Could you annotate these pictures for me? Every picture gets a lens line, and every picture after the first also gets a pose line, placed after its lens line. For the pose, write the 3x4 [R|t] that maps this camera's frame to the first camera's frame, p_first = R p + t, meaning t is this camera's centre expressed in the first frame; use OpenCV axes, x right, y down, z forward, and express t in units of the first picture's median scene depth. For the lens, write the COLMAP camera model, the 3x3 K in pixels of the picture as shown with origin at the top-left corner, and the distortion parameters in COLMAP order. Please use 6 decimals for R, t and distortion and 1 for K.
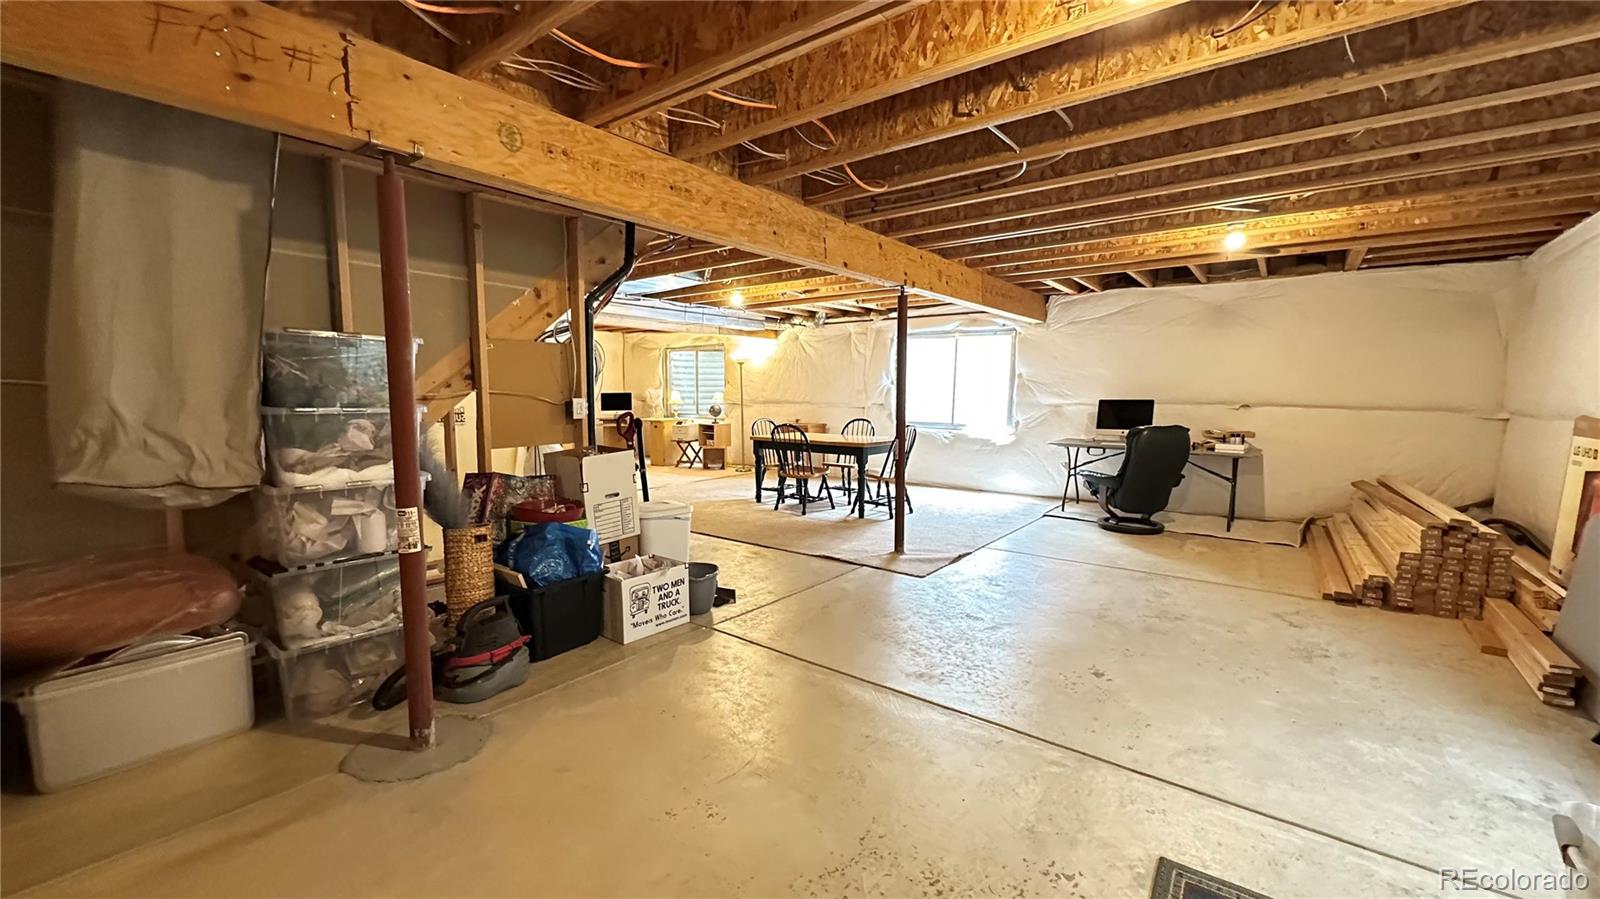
lens RADIAL K [[638.4, 0, 802.6], [0, 638.4, 450.6], [0, 0, 1]] dist [-0.000201, 0.000261]
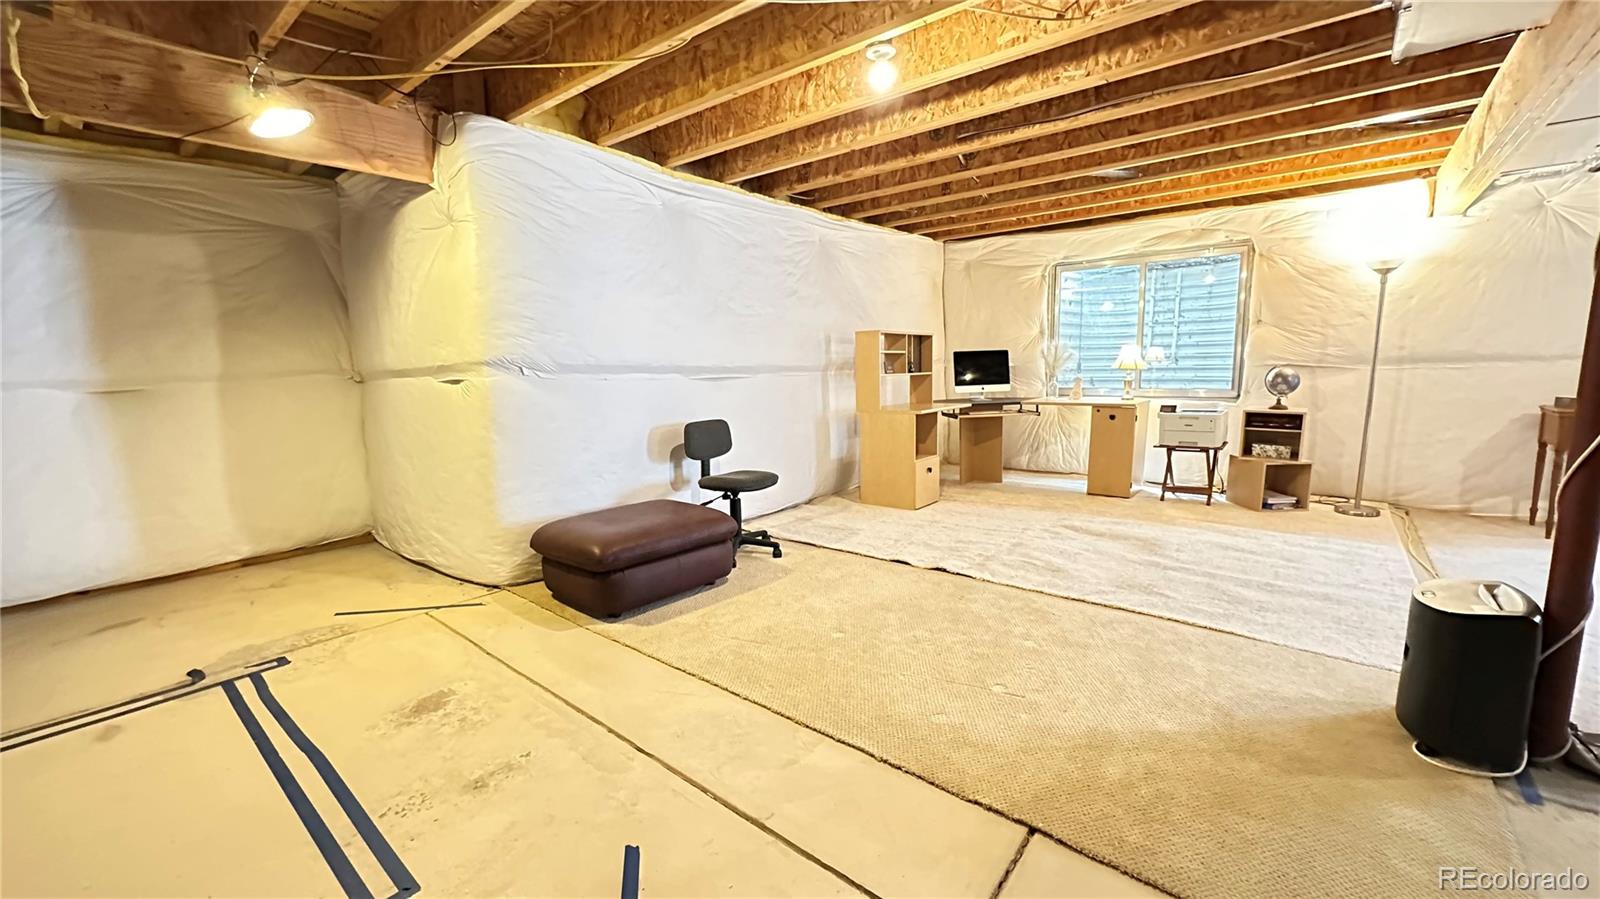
lens RADIAL K [[638.4, 0, 802.6], [0, 638.4, 450.6], [0, 0, 1]] dist [-0.000201, 0.000261]
pose [[0.999206, -0.016383, -0.036308, -0.504128], [0.017994, 0.998847, 0.044497, -0.042258], [0.035537, -0.045115, 0.998350, 0.571987]]
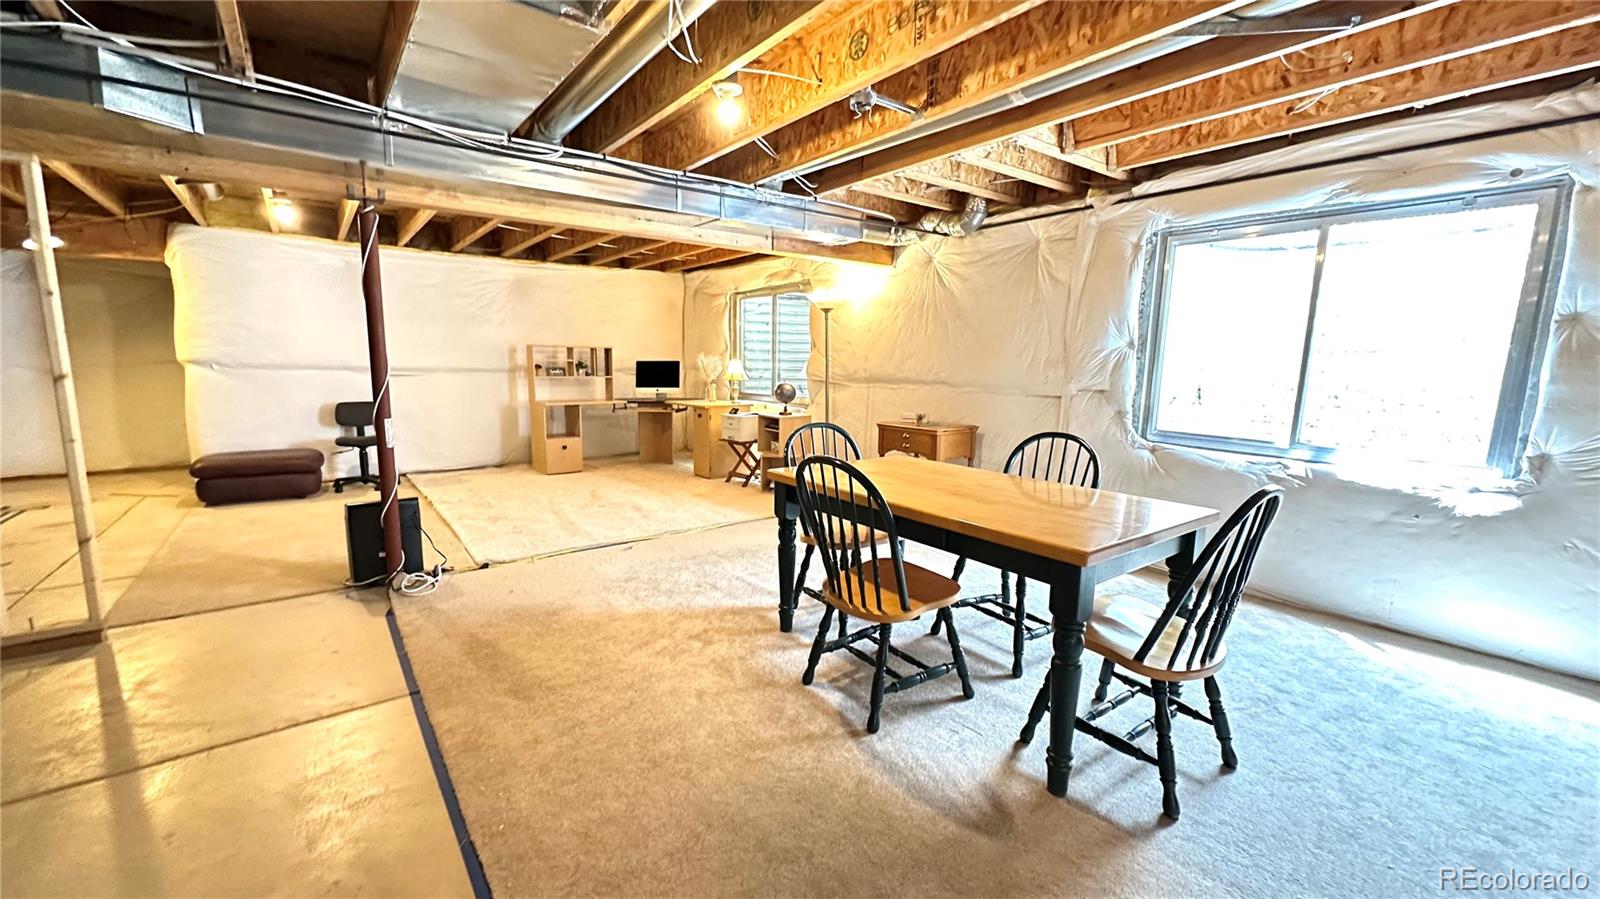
lens RADIAL K [[638.4, 0, 802.6], [0, 638.4, 450.6], [0, 0, 1]] dist [-0.000201, 0.000261]
pose [[0.966619, 0.045511, -0.252146, 0.031277], [-0.033868, 0.998158, 0.050328, -0.042800], [0.253972, -0.040108, 0.966380, 0.469687]]
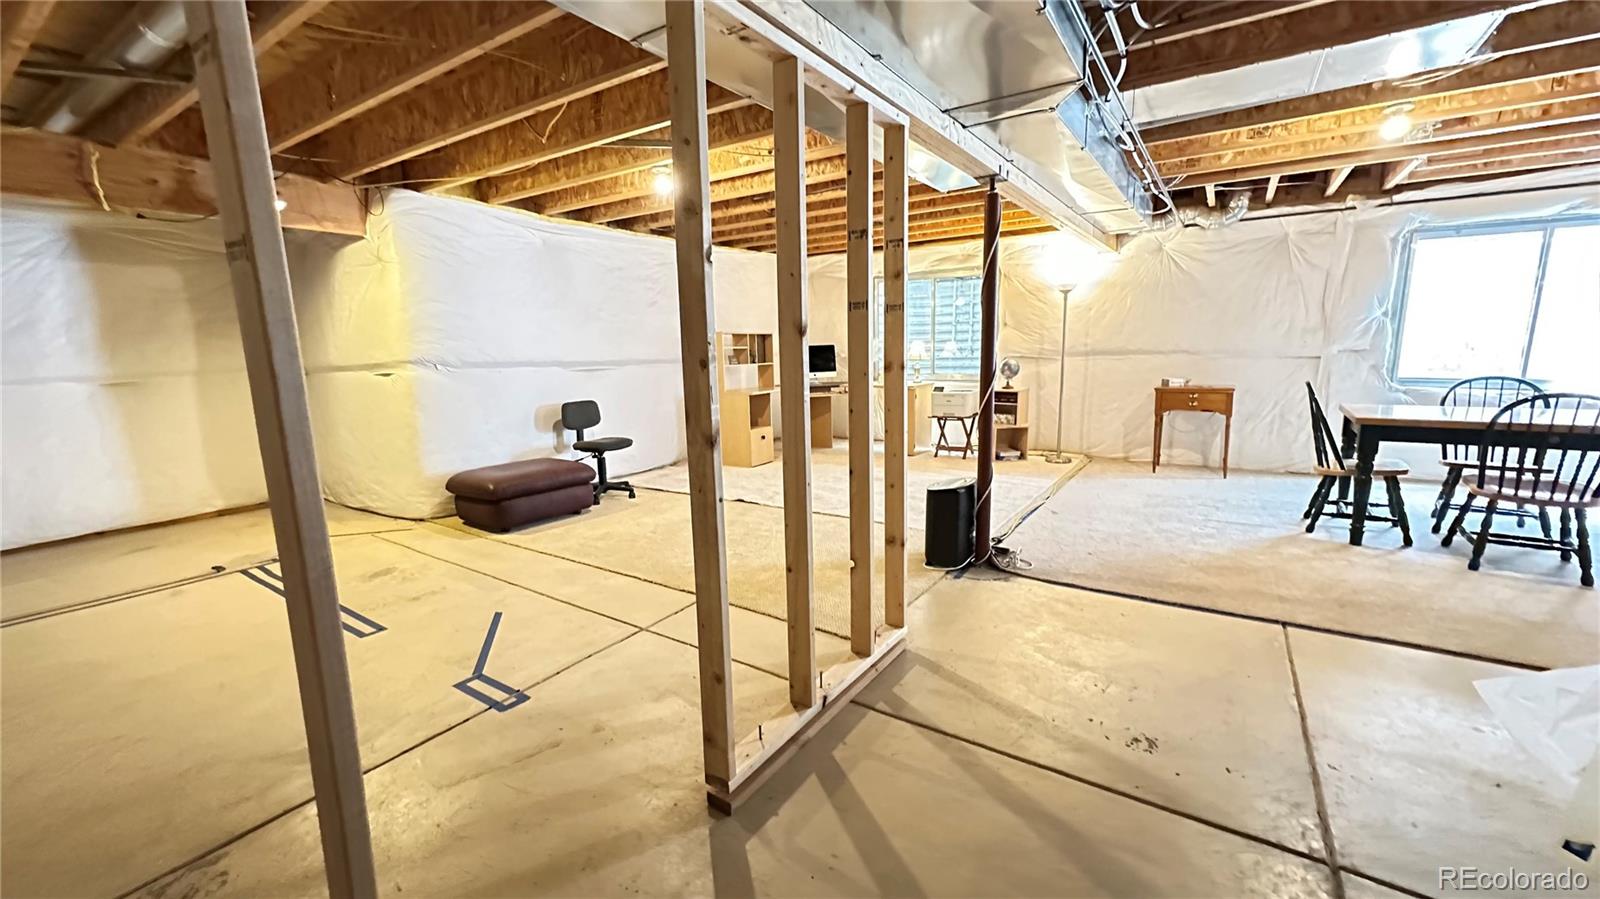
lens RADIAL K [[638.4, 0, 802.6], [0, 638.4, 450.6], [0, 0, 1]] dist [-0.000201, 0.000261]
pose [[0.997586, -0.034504, 0.060270, -0.417383], [0.030205, 0.997031, 0.070832, -0.034563], [-0.062535, -0.068840, 0.995666, 0.400502]]
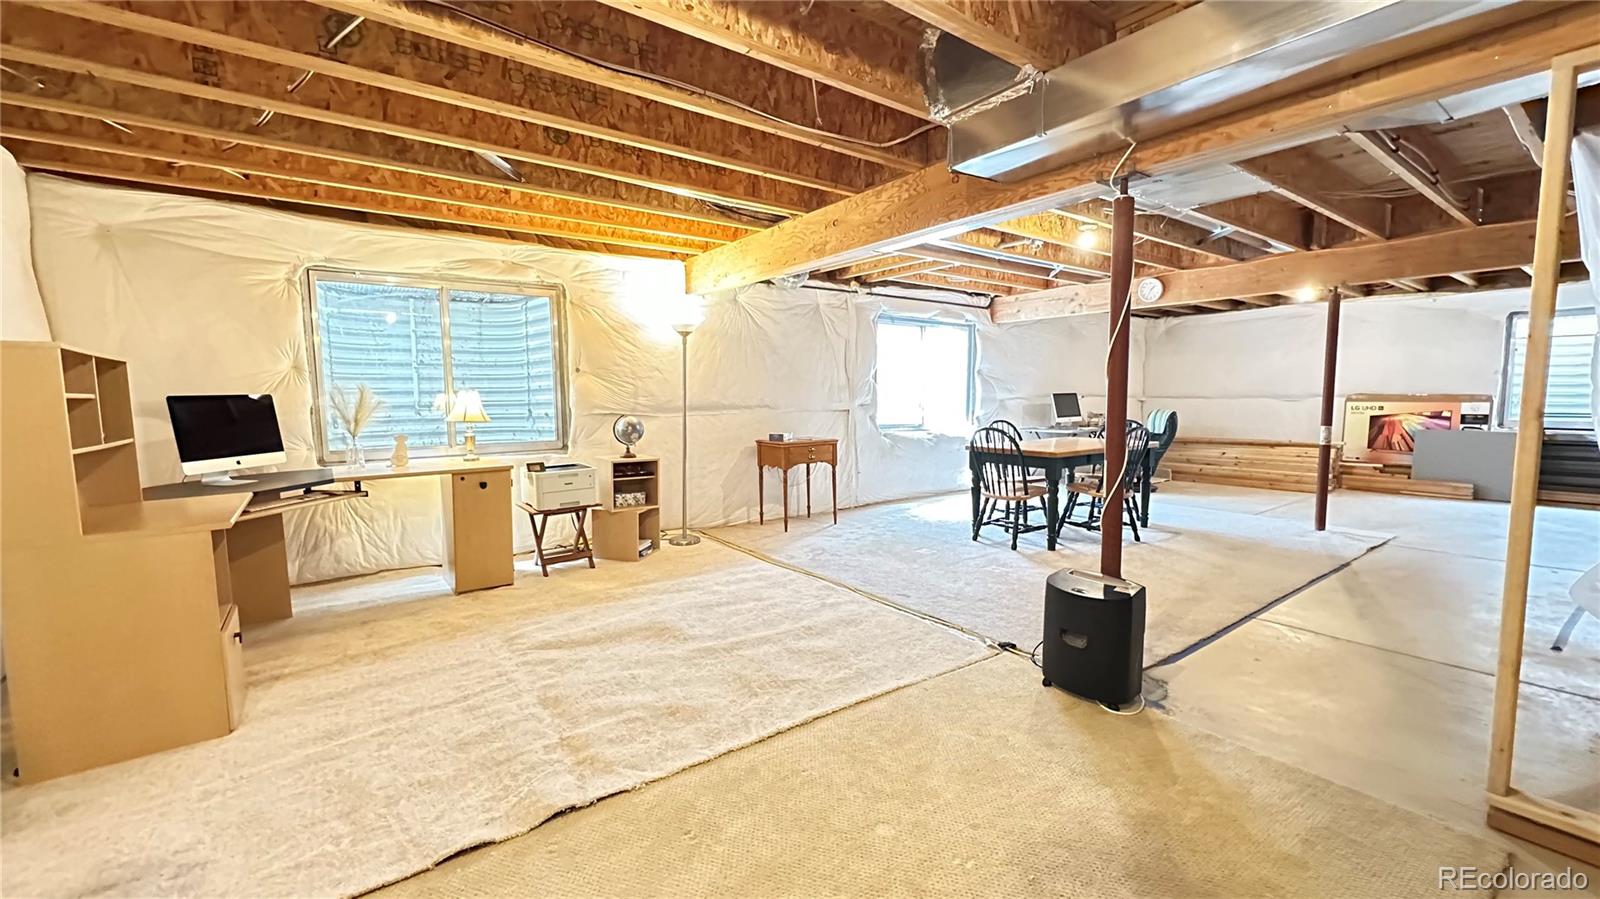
lens RADIAL K [[638.4, 0, 802.6], [0, 638.4, 450.6], [0, 0, 1]] dist [-0.000201, 0.000261]
pose [[0.282359, -0.089507, 0.955124, -0.594012], [0.098021, 0.993119, 0.064090, -0.070160], [-0.954288, 0.075525, 0.289189, 0.807559]]
